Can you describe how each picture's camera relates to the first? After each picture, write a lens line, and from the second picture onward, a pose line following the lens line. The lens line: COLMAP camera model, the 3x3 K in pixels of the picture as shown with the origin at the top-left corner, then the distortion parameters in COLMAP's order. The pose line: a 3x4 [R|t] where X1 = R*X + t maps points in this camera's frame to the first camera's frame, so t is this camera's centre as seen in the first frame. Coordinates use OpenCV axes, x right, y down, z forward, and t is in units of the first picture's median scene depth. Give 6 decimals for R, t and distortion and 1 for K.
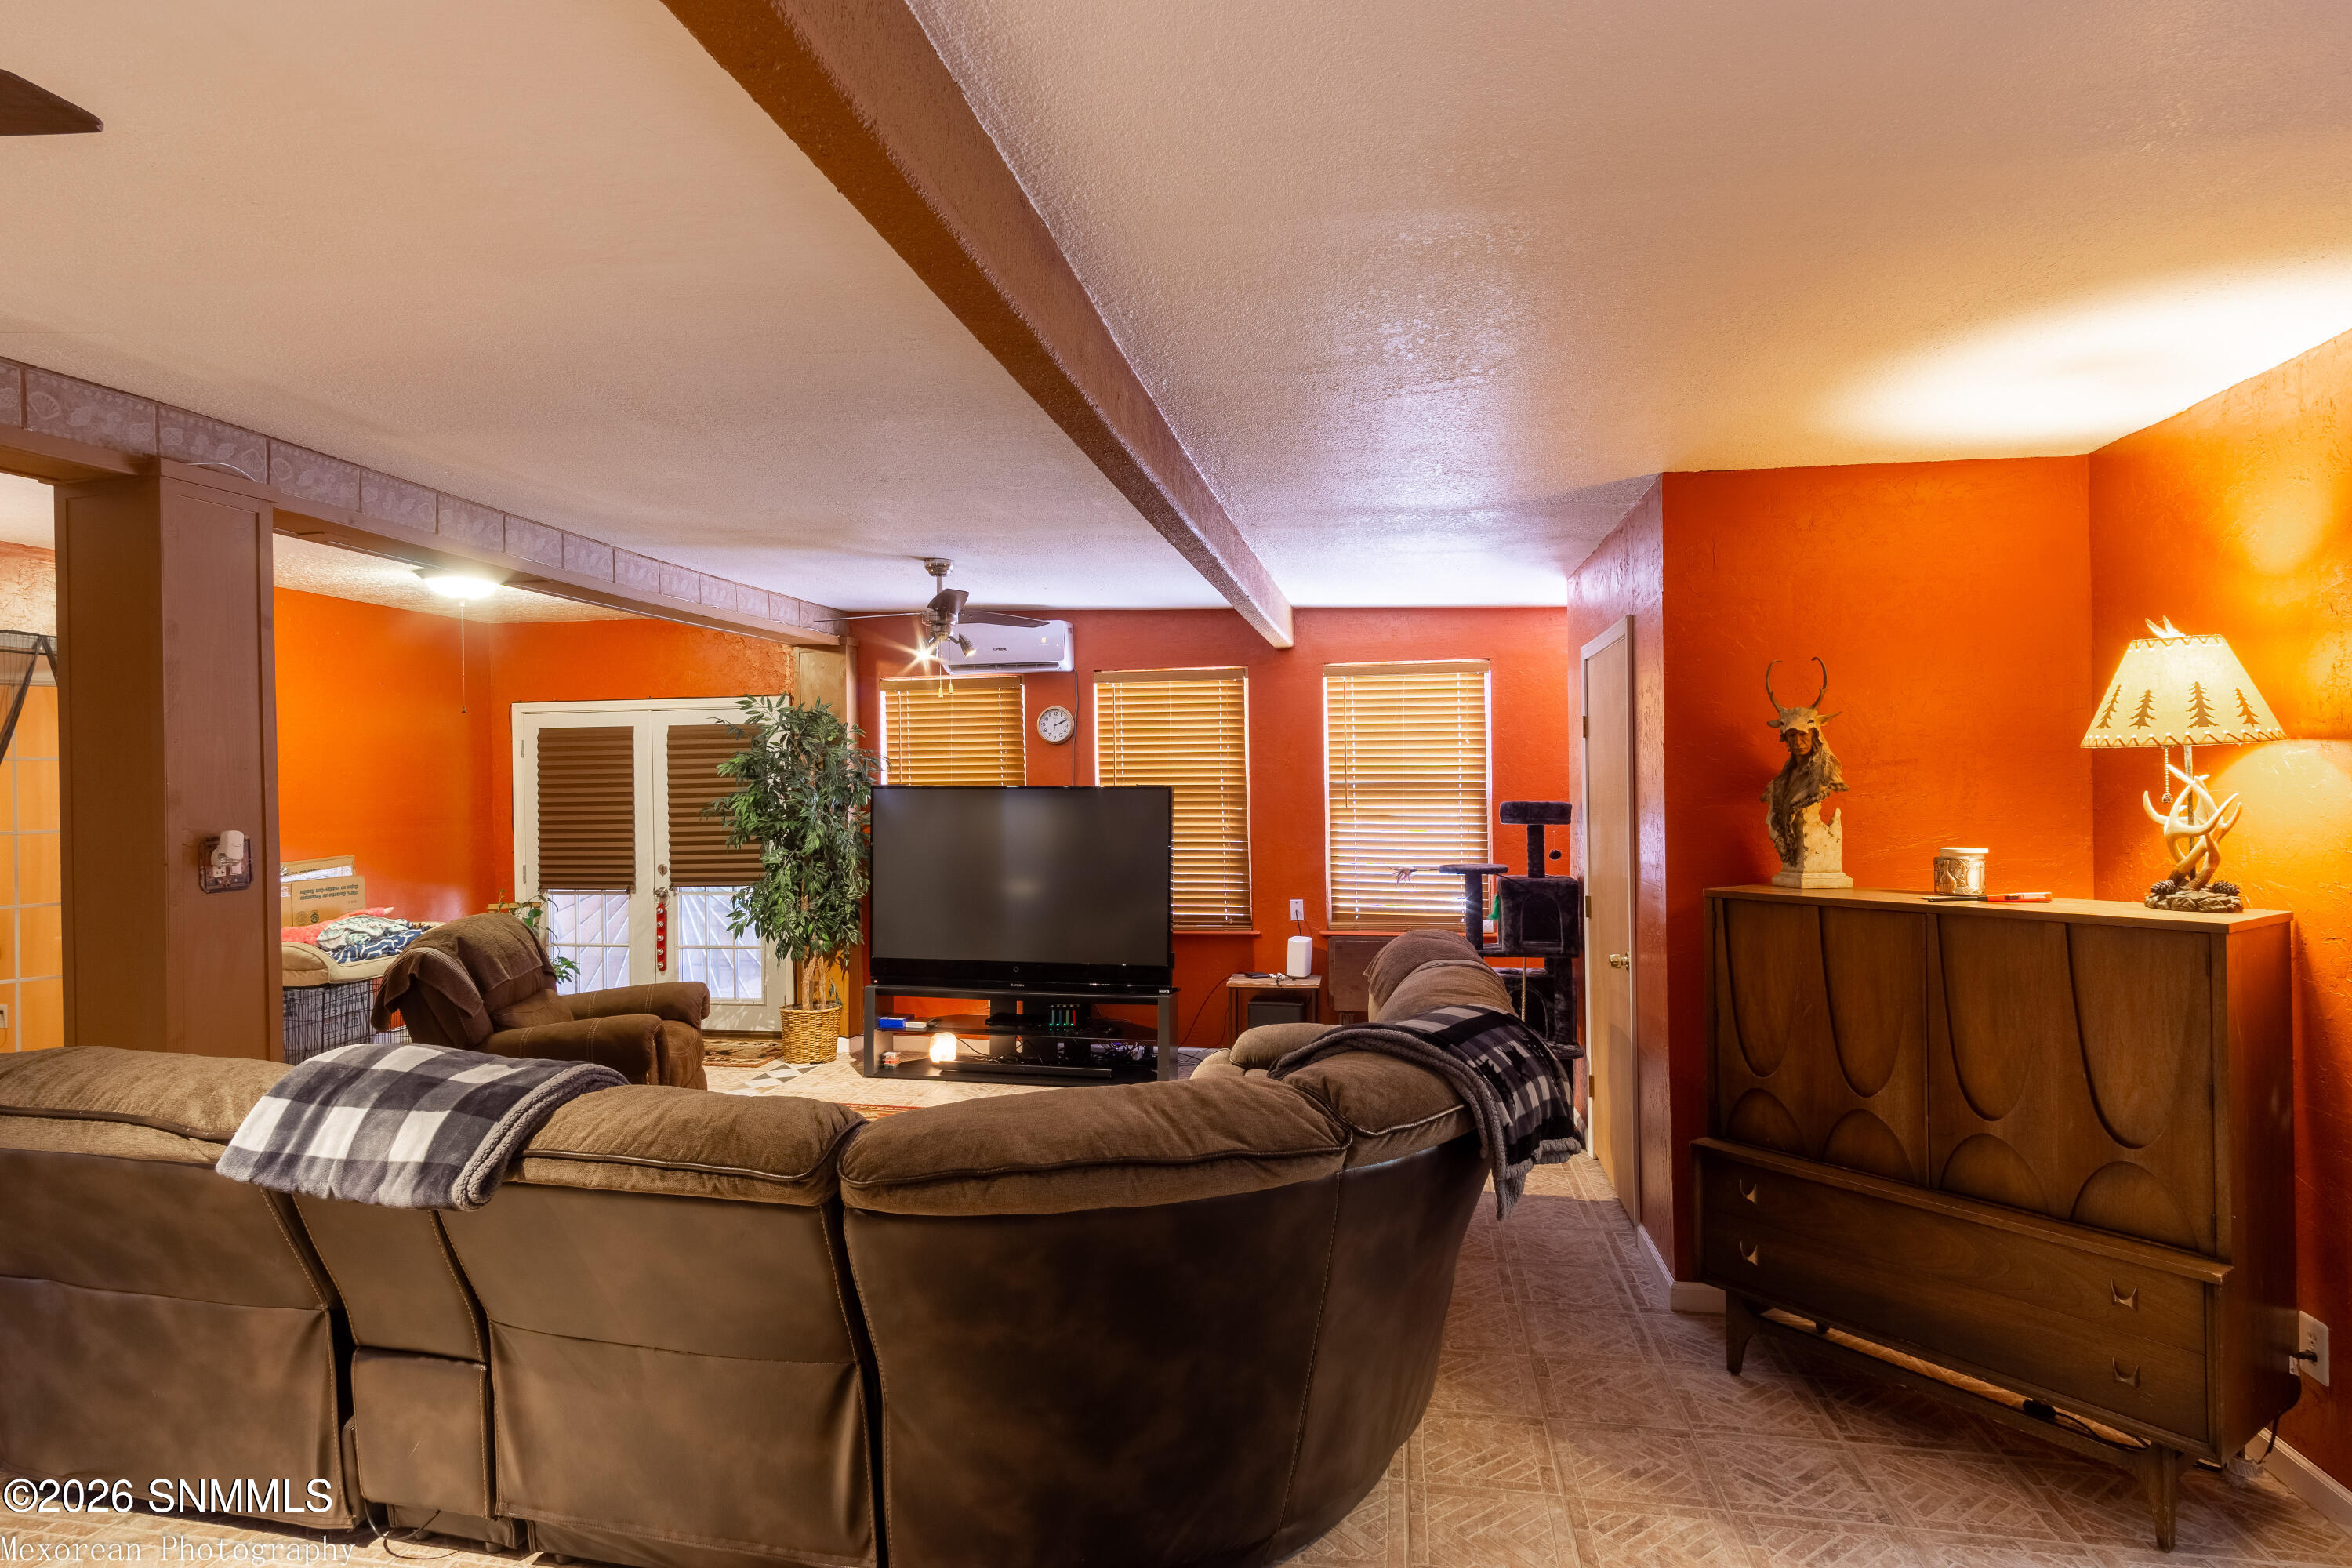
lens RADIAL K [[1261.1, 0, 1227.4], [0, 1261.1, 794.6], [0, 0, 1]] dist [-0.001790, 0.001379]
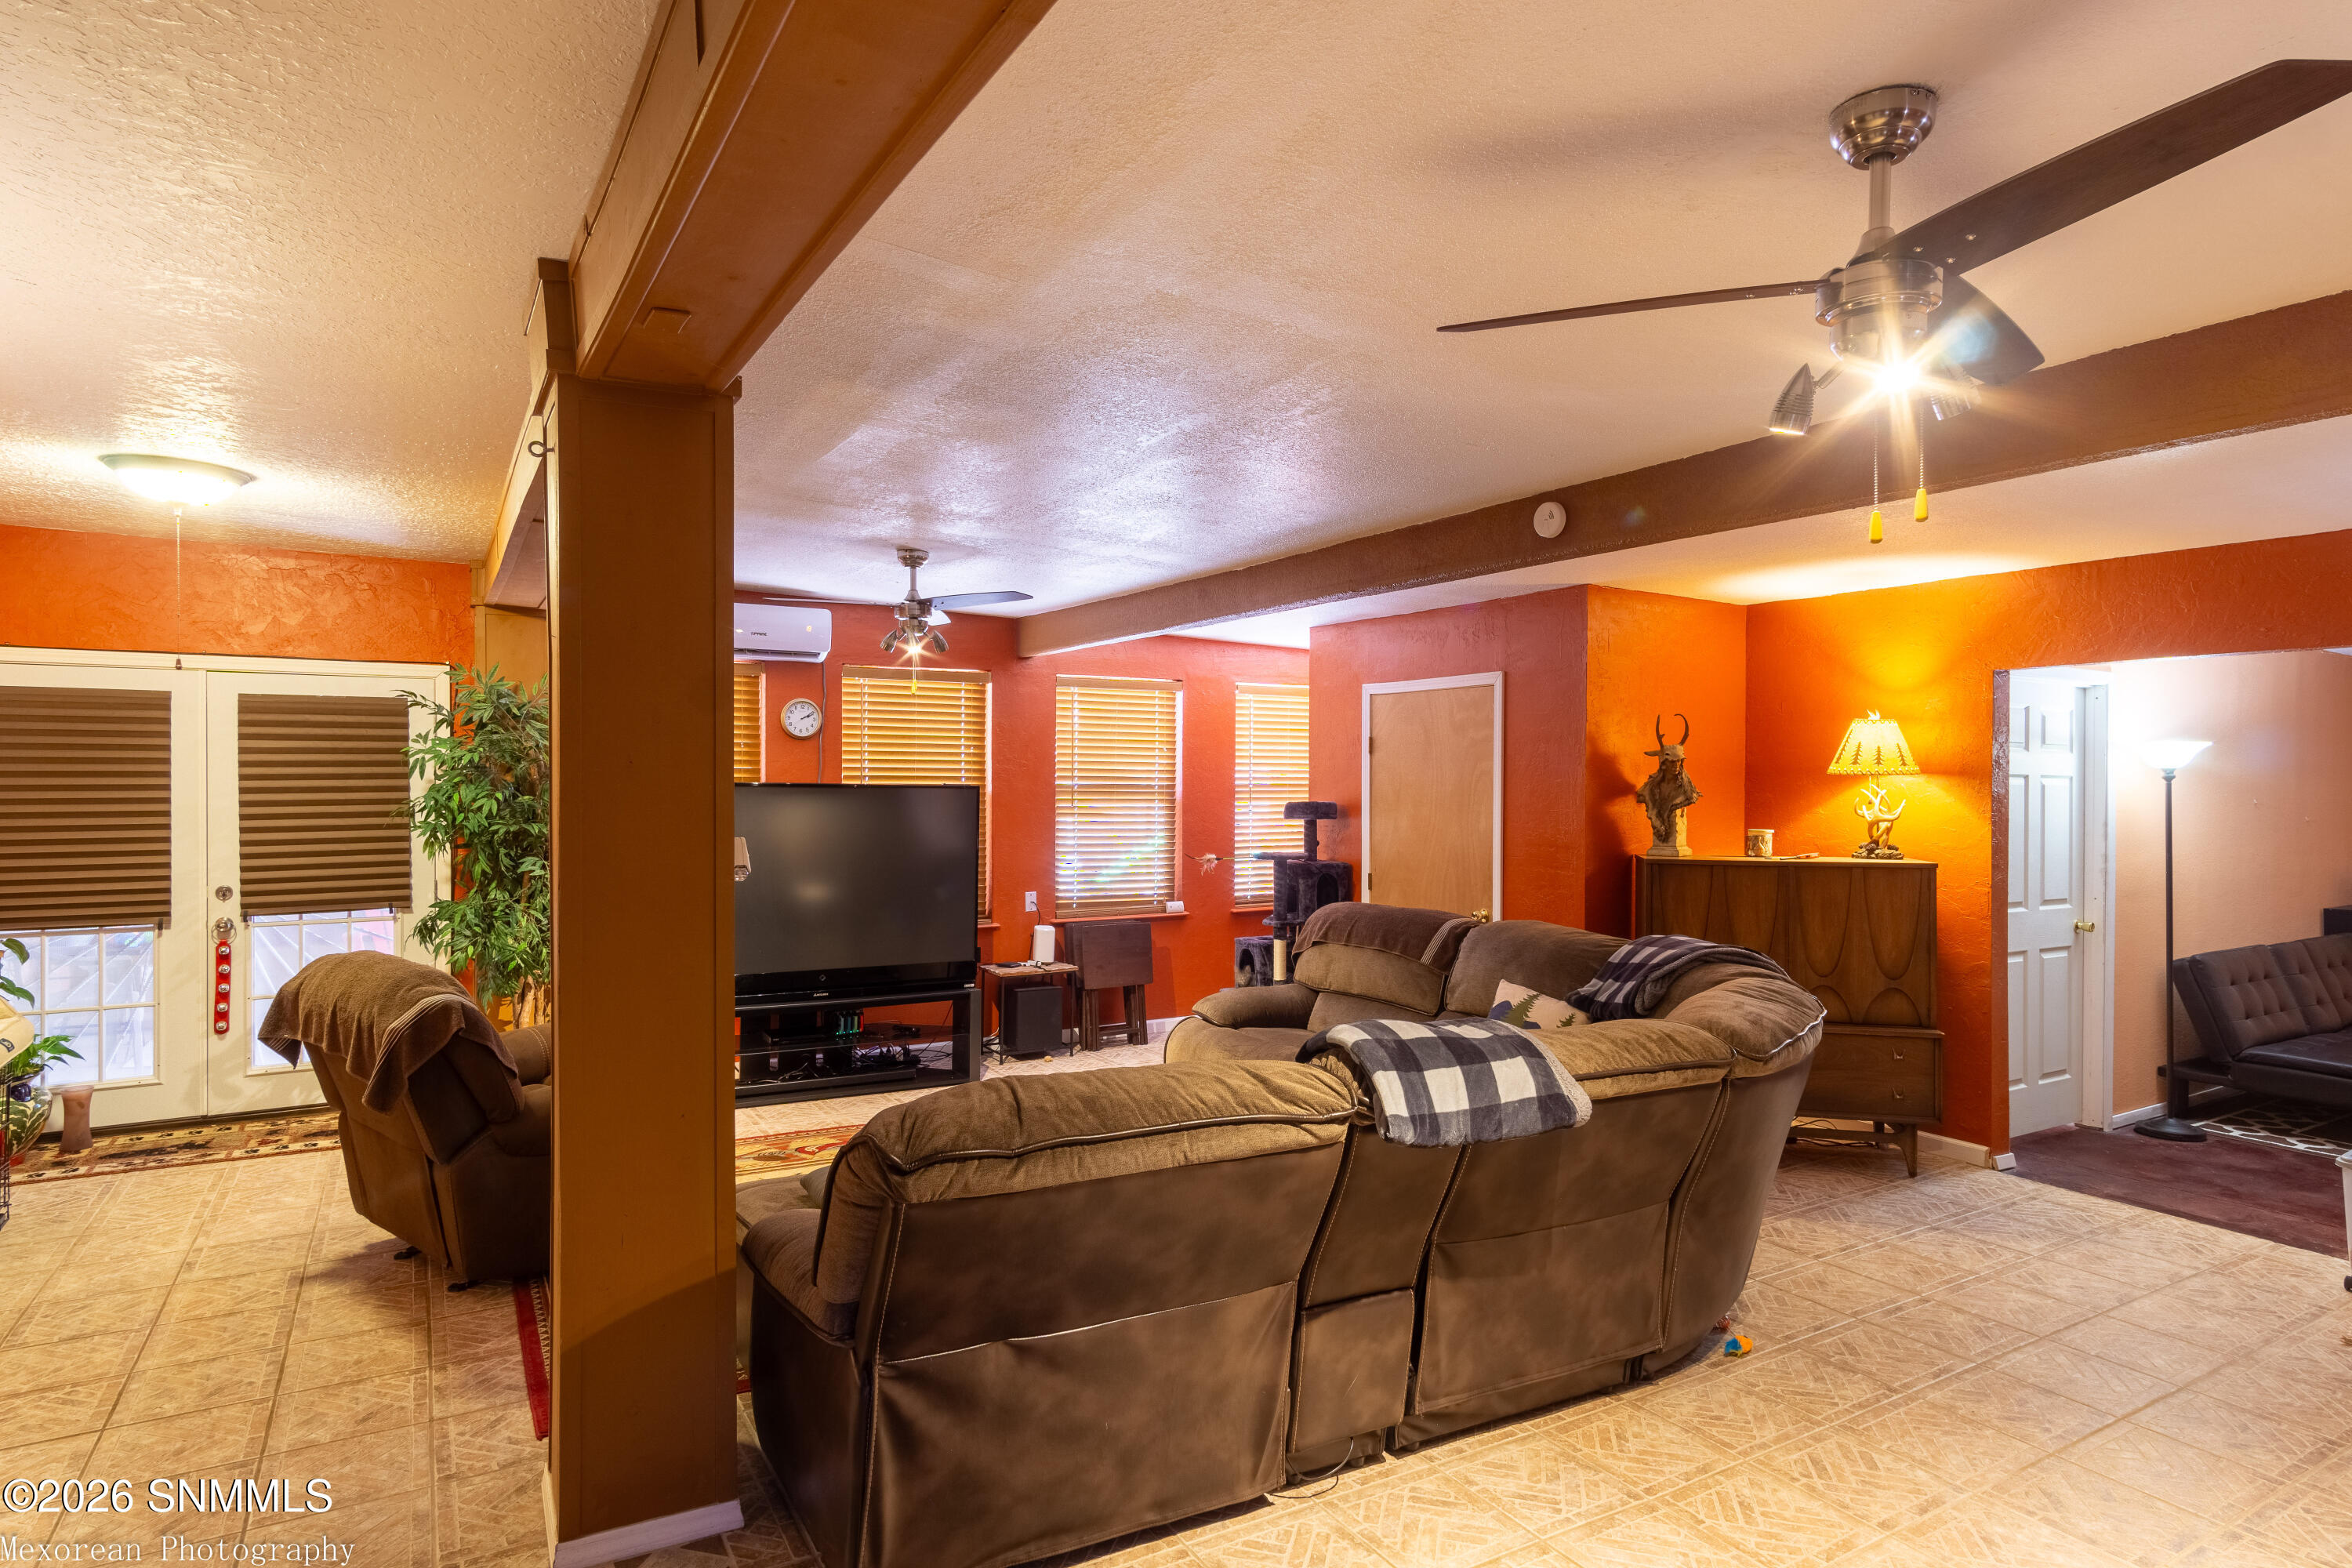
lens RADIAL K [[1261.1, 0, 1227.4], [0, 1261.1, 794.6], [0, 0, 1]] dist [-0.001790, 0.001379]
pose [[0.743848, 0.005232, 0.668329, -0.540166], [-0.007374, 0.999973, 0.000380, -0.001238], [-0.668309, -0.005211, 0.743866, 0.089376]]
